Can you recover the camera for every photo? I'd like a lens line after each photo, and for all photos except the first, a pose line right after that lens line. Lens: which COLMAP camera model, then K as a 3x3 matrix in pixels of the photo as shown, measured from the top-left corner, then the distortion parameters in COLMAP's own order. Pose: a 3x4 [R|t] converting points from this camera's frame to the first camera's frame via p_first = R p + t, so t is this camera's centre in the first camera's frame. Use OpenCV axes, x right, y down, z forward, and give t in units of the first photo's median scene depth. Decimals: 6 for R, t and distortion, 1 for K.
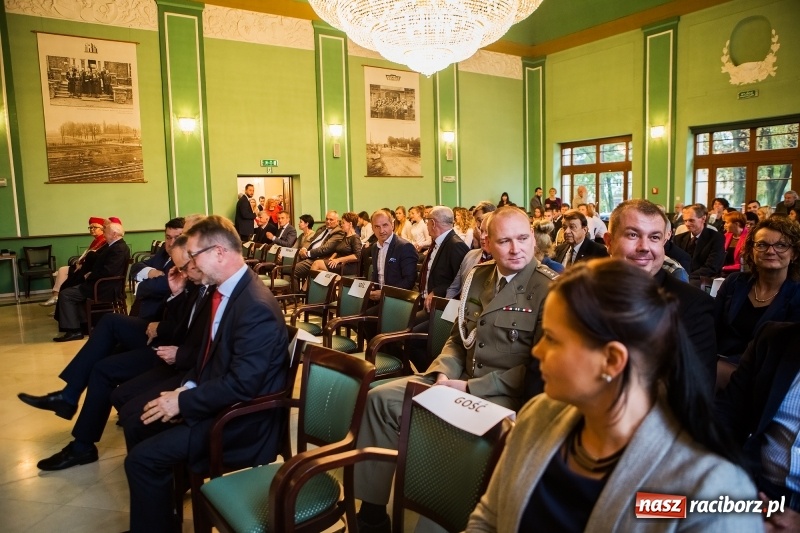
lens RADIAL K [[552.9, 0, 398.2], [0, 552.9, 261.3], [0, 0, 1]] dist [-0.101306, 0.076915]
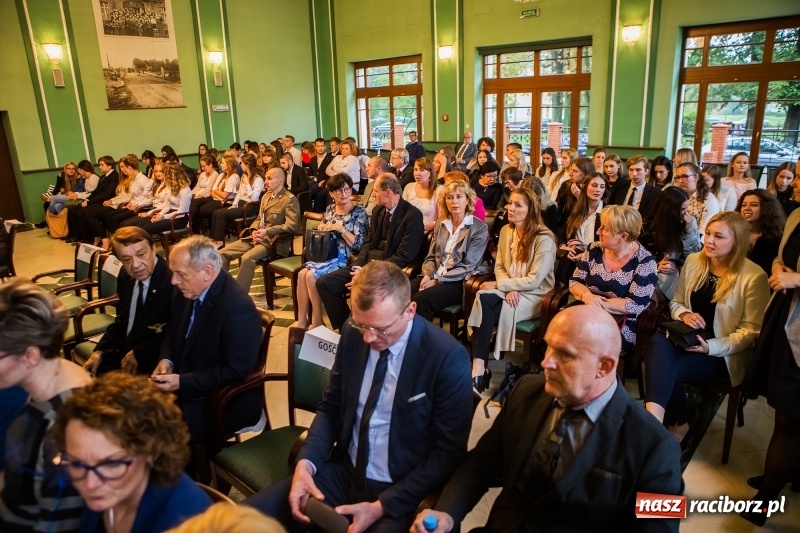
lens RADIAL K [[552.9, 0, 398.2], [0, 552.9, 261.3], [0, 0, 1]] dist [-0.101306, 0.076915]
pose [[0.965087, -0.080791, 0.249158, 0.146494], [0.041029, 0.986128, 0.160835, -0.043451], [-0.258696, -0.144997, 0.955014, 0.092944]]
